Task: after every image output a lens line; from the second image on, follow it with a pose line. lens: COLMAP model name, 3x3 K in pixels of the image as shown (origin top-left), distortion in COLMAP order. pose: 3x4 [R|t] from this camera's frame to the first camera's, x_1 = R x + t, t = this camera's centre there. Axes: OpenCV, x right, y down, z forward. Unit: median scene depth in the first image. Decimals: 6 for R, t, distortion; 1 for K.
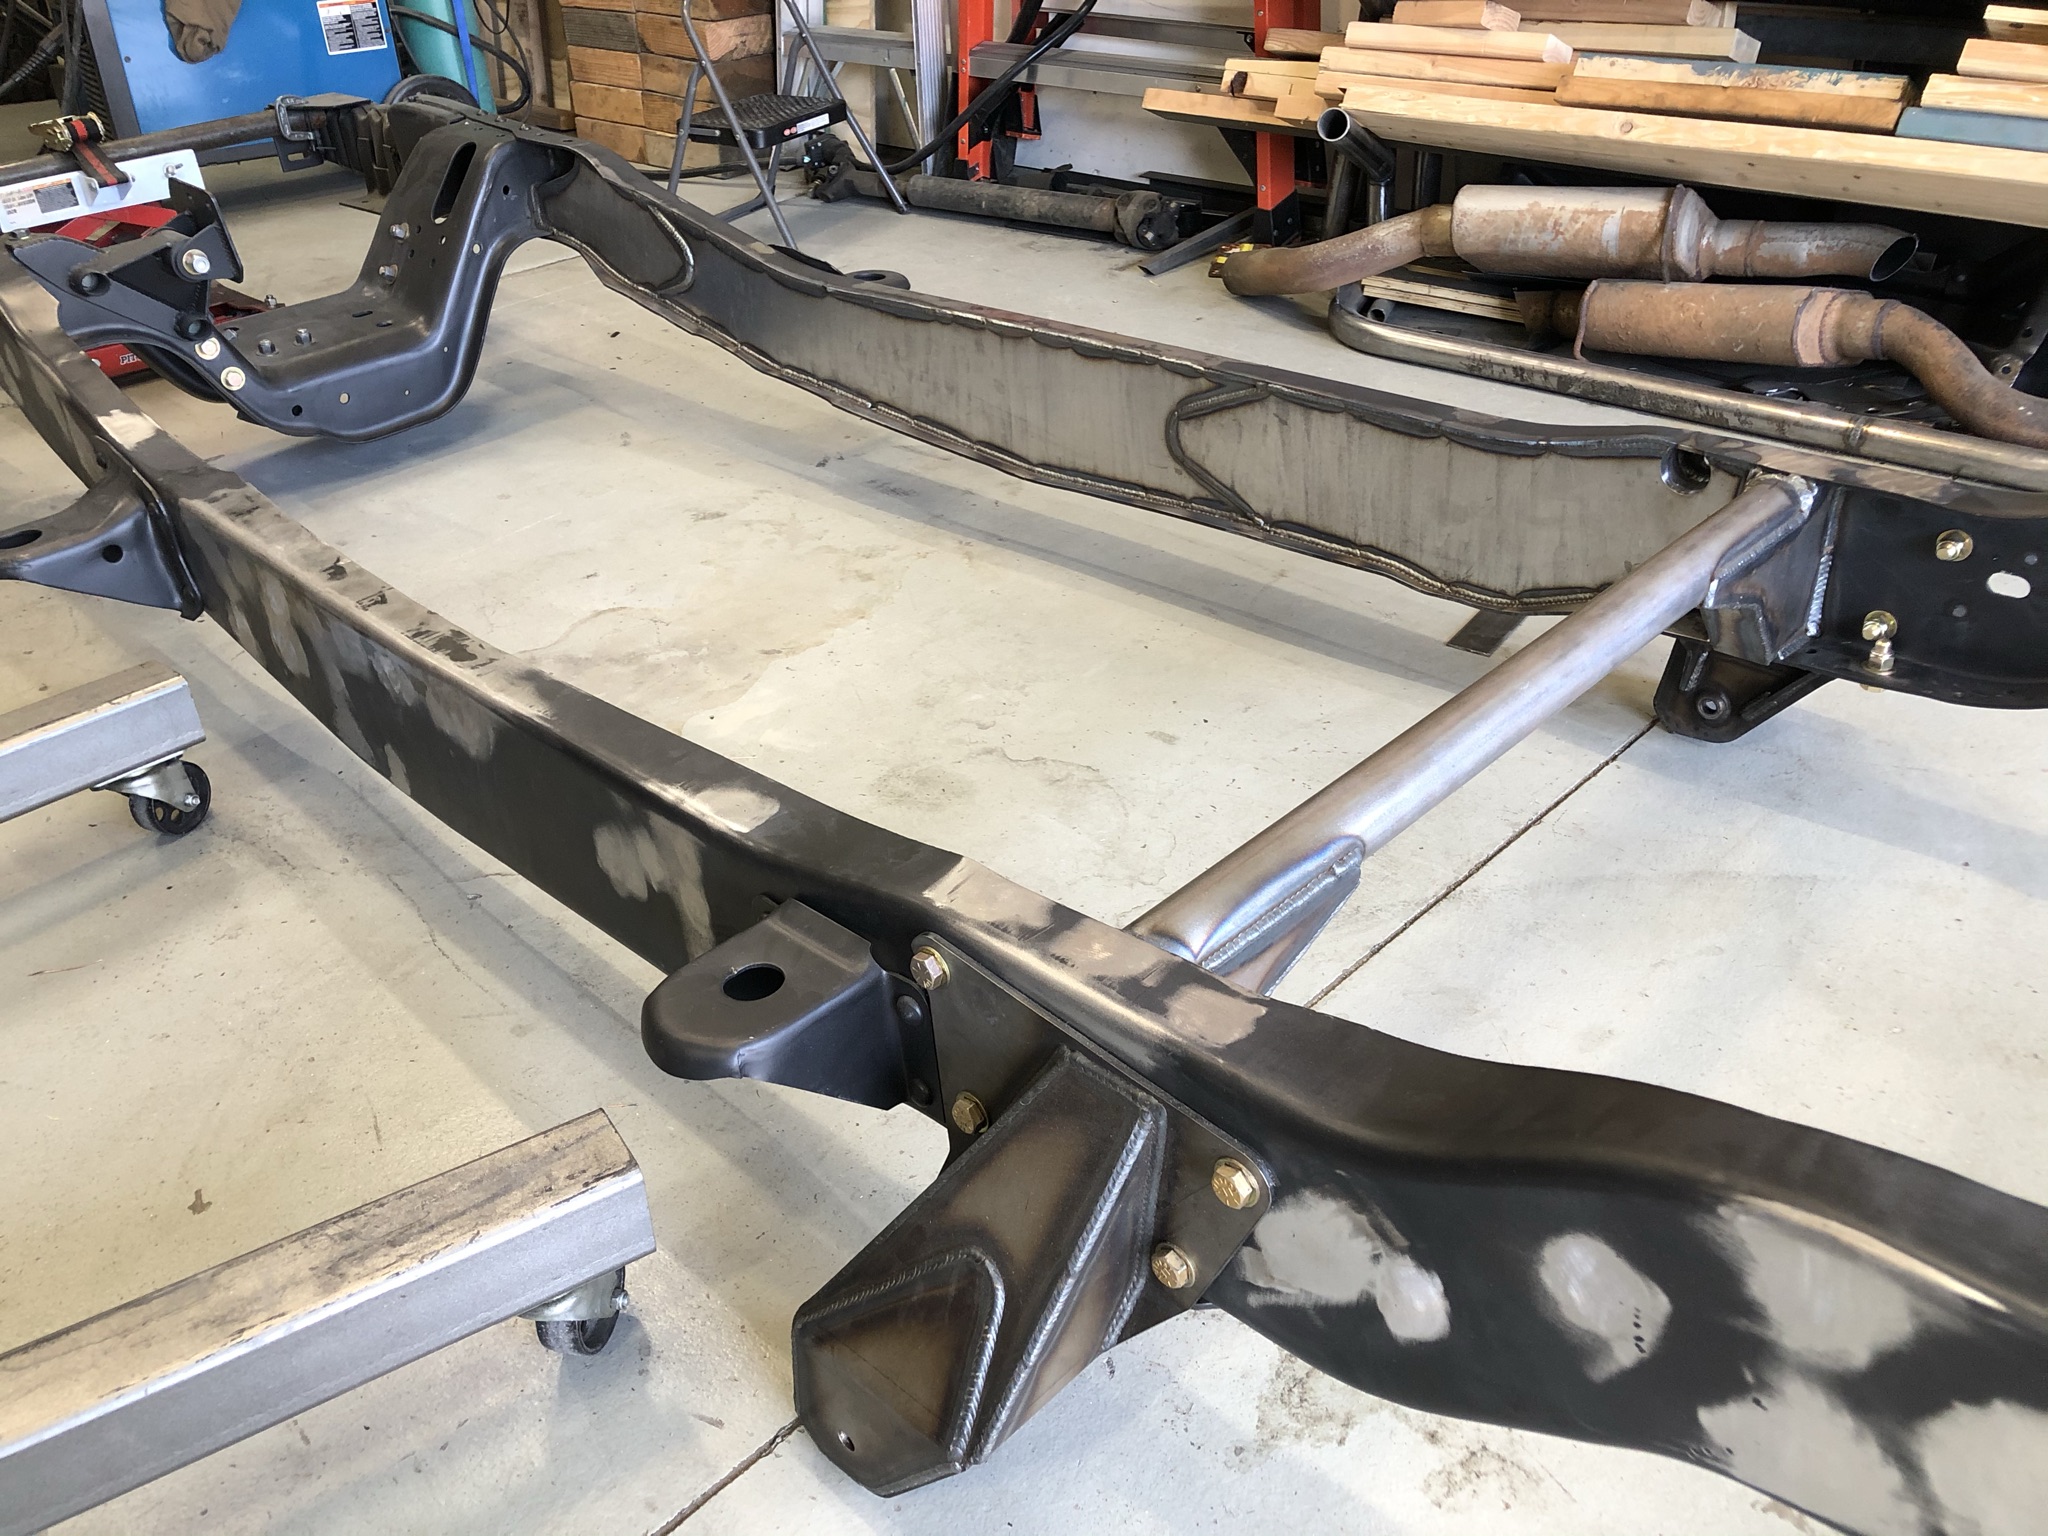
lens RADIAL K [[1848.7, 0, 1024.0], [0, 1848.7, 768.0], [0, 0, 1]] dist [0.103978, -0.006815]
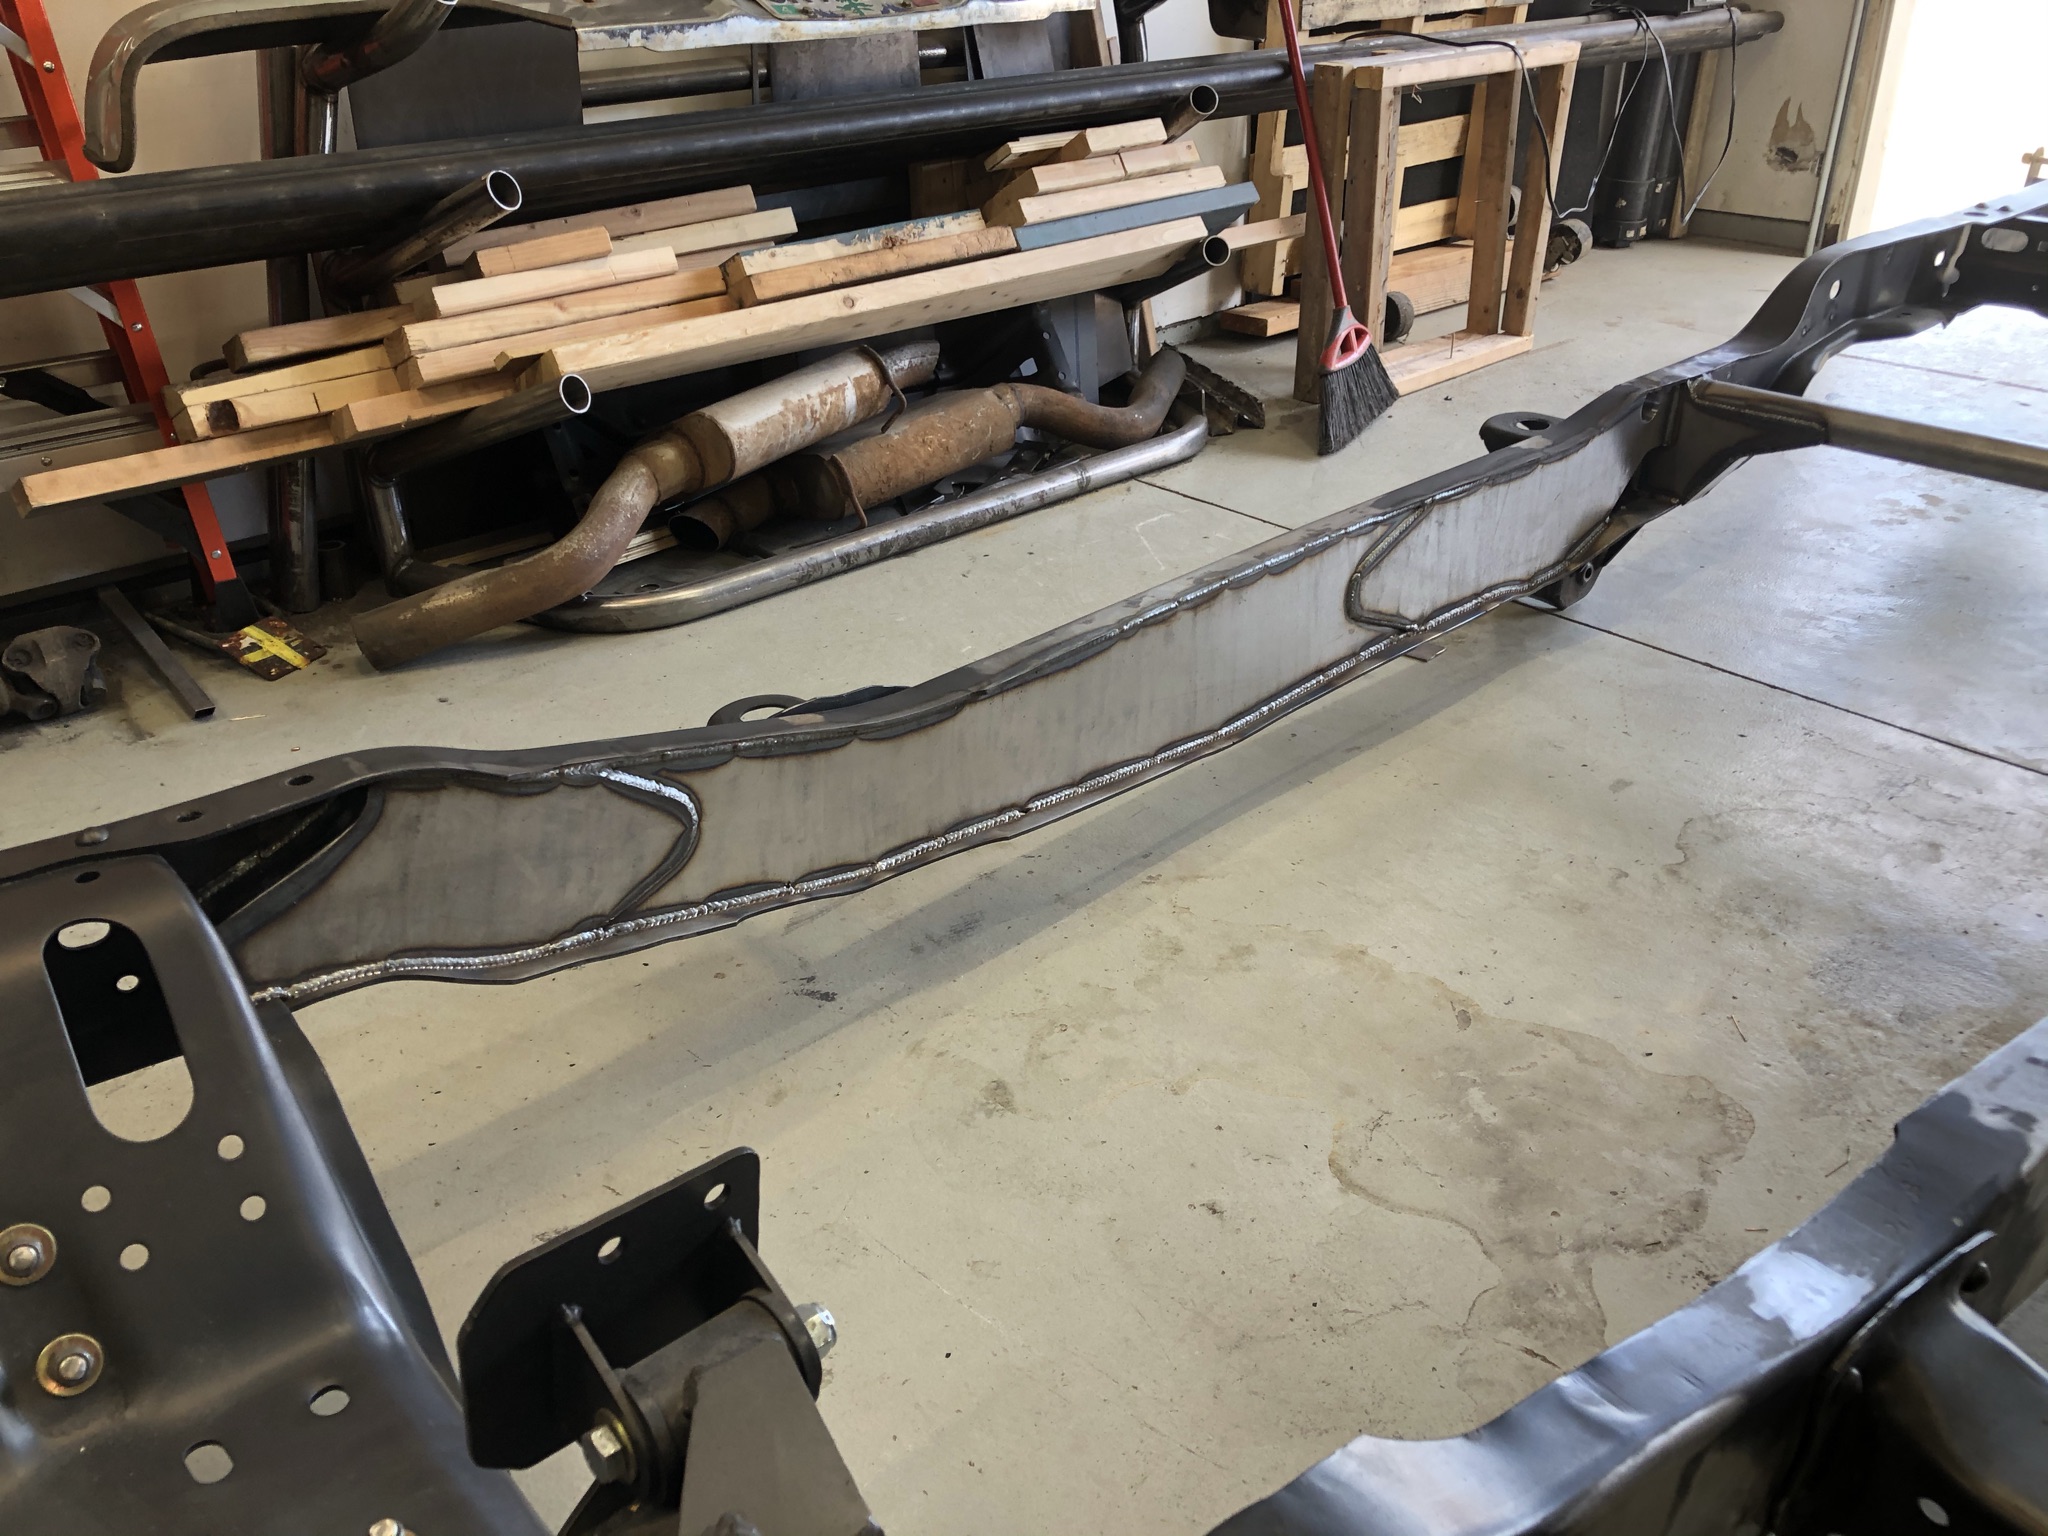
lens RADIAL K [[1848.7, 0, 1024.0], [0, 1848.7, 768.0], [0, 0, 1]] dist [0.103978, -0.006815]
pose [[0.051069, -0.415427, 0.908192, -0.660395], [0.508266, 0.793612, 0.334435, -0.408450], [-0.859685, 0.444523, 0.251676, 0.743416]]
